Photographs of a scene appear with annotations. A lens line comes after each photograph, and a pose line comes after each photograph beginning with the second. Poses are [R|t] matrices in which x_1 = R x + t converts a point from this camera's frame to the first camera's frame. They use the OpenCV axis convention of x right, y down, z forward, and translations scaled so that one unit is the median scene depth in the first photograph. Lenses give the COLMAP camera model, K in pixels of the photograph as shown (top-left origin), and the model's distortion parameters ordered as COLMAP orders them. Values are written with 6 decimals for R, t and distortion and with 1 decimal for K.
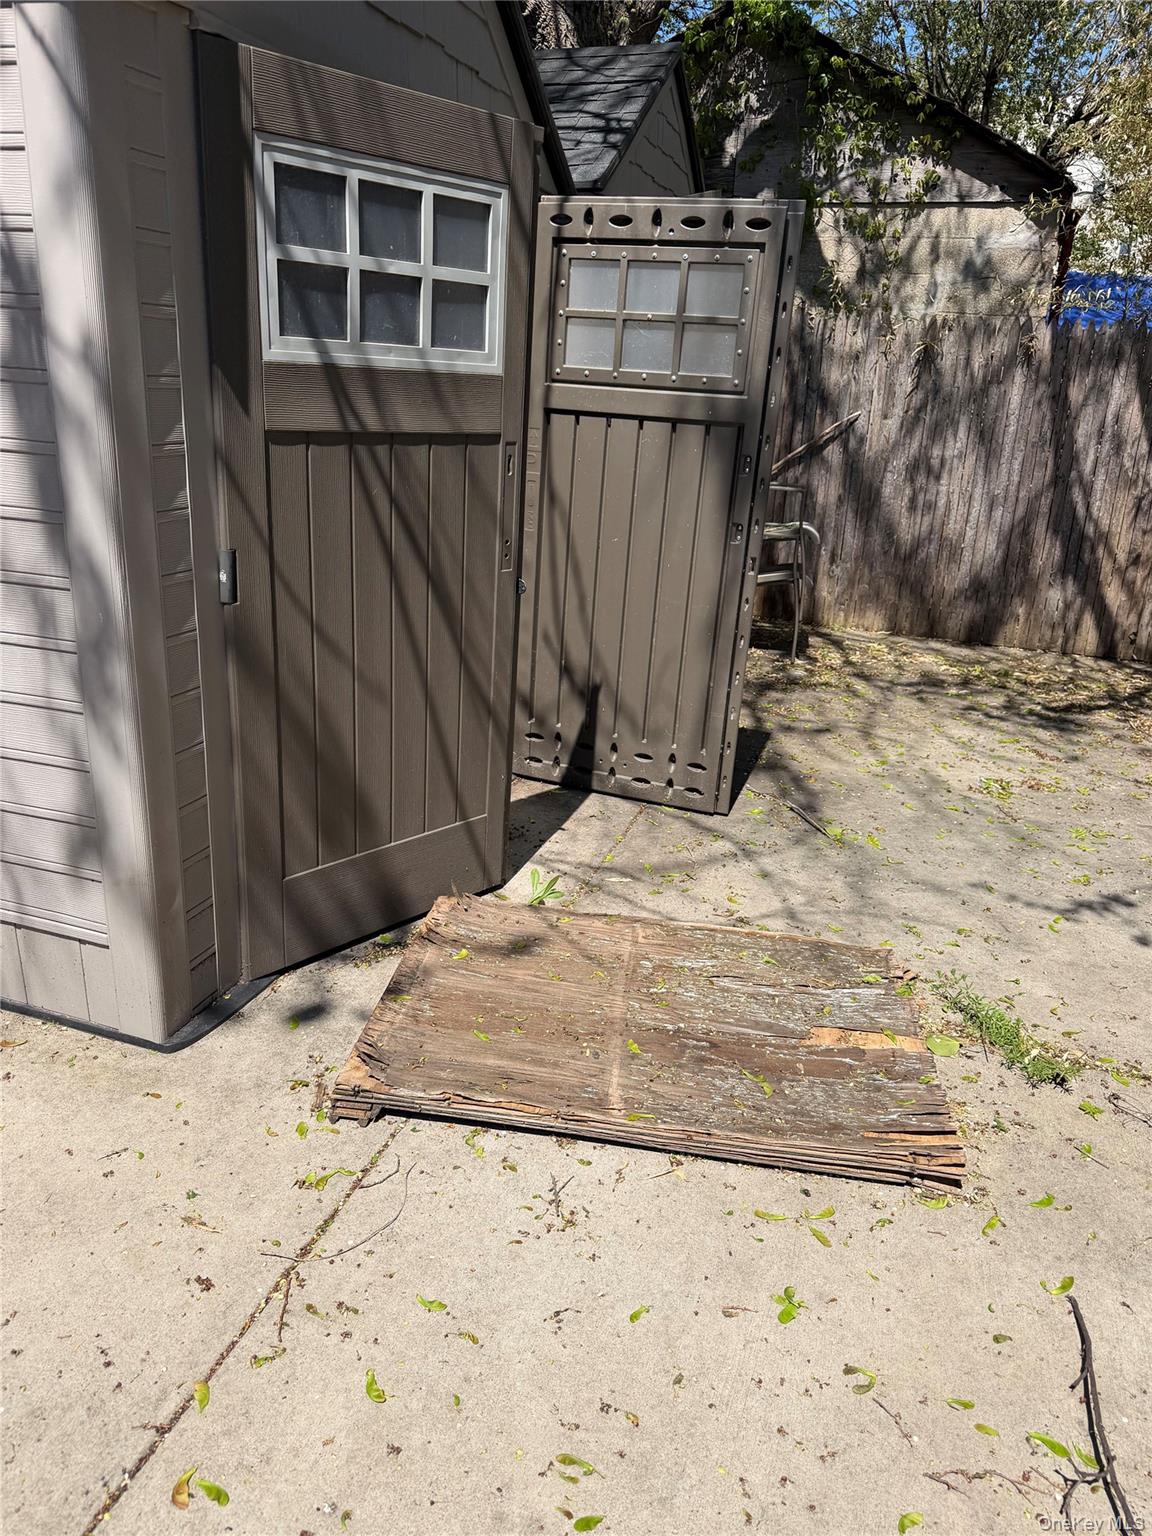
lens RADIAL K [[1047.2, 0, 584.8], [0, 1047.2, 761.9], [0, 0, 1]] dist [0.031686, -0.042535]
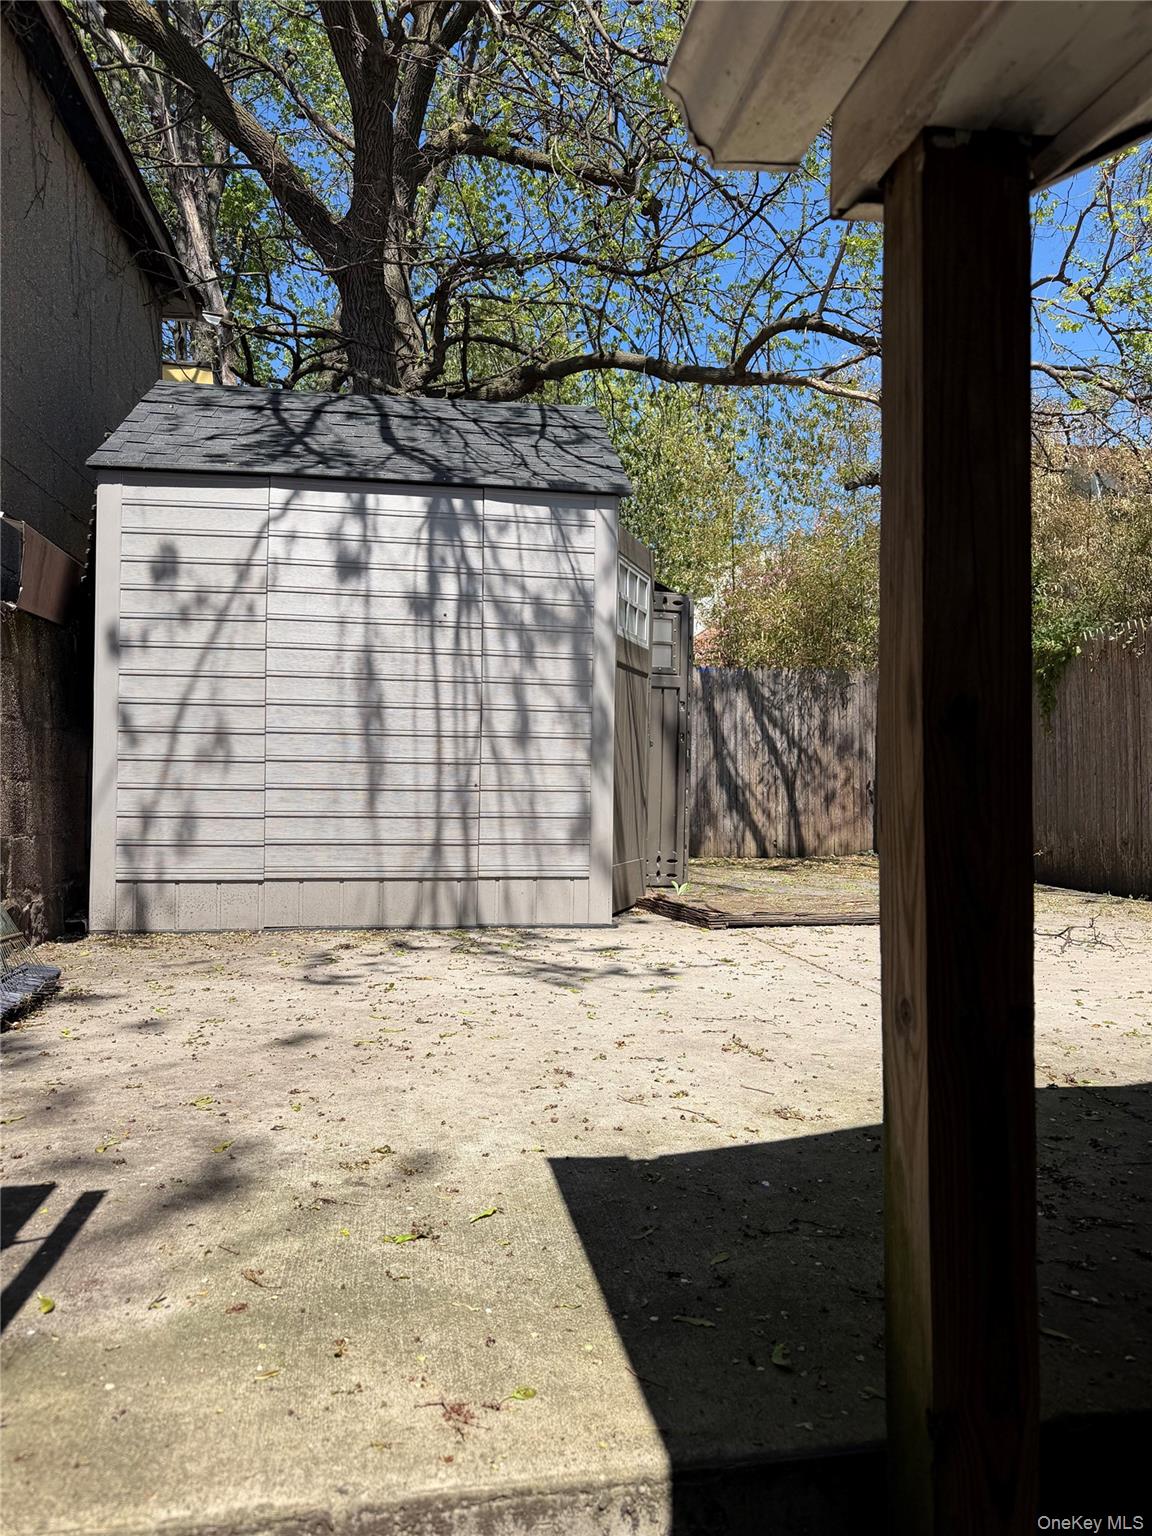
lens RADIAL K [[1047.2, 0, 584.8], [0, 1047.2, 761.9], [0, 0, 1]] dist [0.031686, -0.042535]
pose [[0.889934, -0.026103, 0.455342, -0.508435], [0.182545, 0.935293, -0.303156, 0.214497], [-0.417965, 0.352909, 0.837114, -0.313412]]
